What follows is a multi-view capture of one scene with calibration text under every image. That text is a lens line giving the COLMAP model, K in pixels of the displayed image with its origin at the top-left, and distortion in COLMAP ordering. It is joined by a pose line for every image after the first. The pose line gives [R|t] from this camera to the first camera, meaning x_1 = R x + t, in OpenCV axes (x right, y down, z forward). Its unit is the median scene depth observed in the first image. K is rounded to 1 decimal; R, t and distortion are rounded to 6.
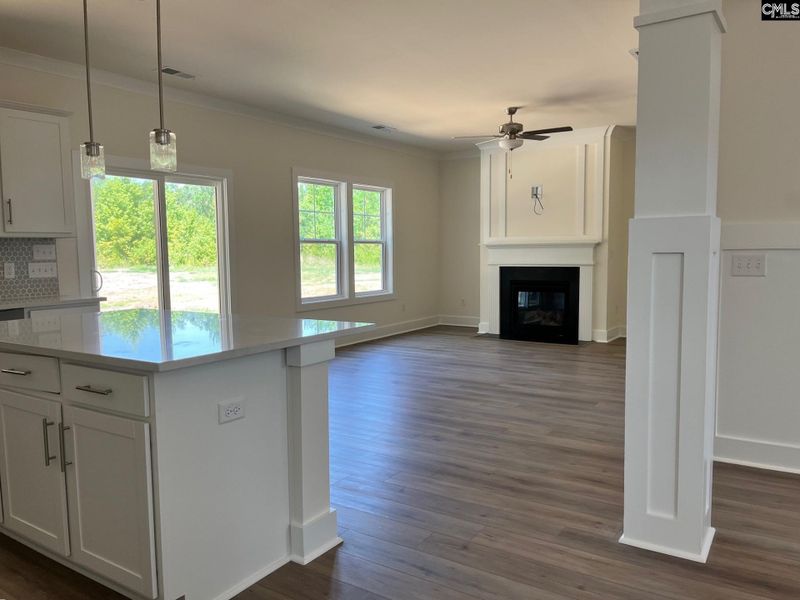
lens RADIAL K [[626.2, 0, 408.8], [0, 626.2, 302.9], [0, 0, 1]] dist [0.033133, -0.004716]
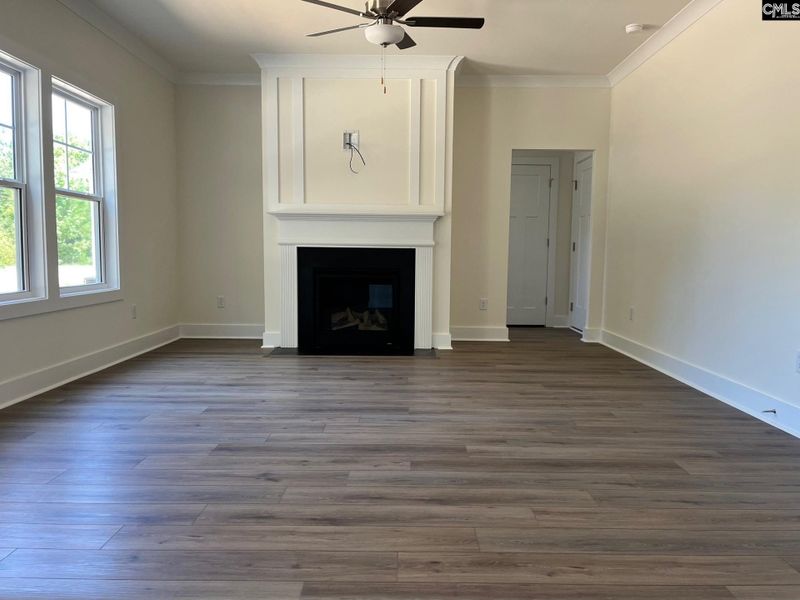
lens RADIAL K [[618.9, 0, 414.7], [0, 618.9, 303.0], [0, 0, 1]] dist [0.025296, -0.004652]
pose [[0.834666, -0.027049, 0.550092, -0.117830], [0.028433, 0.999578, 0.006009, 0.001725], [-0.550022, 0.010625, 0.835082, 0.380419]]
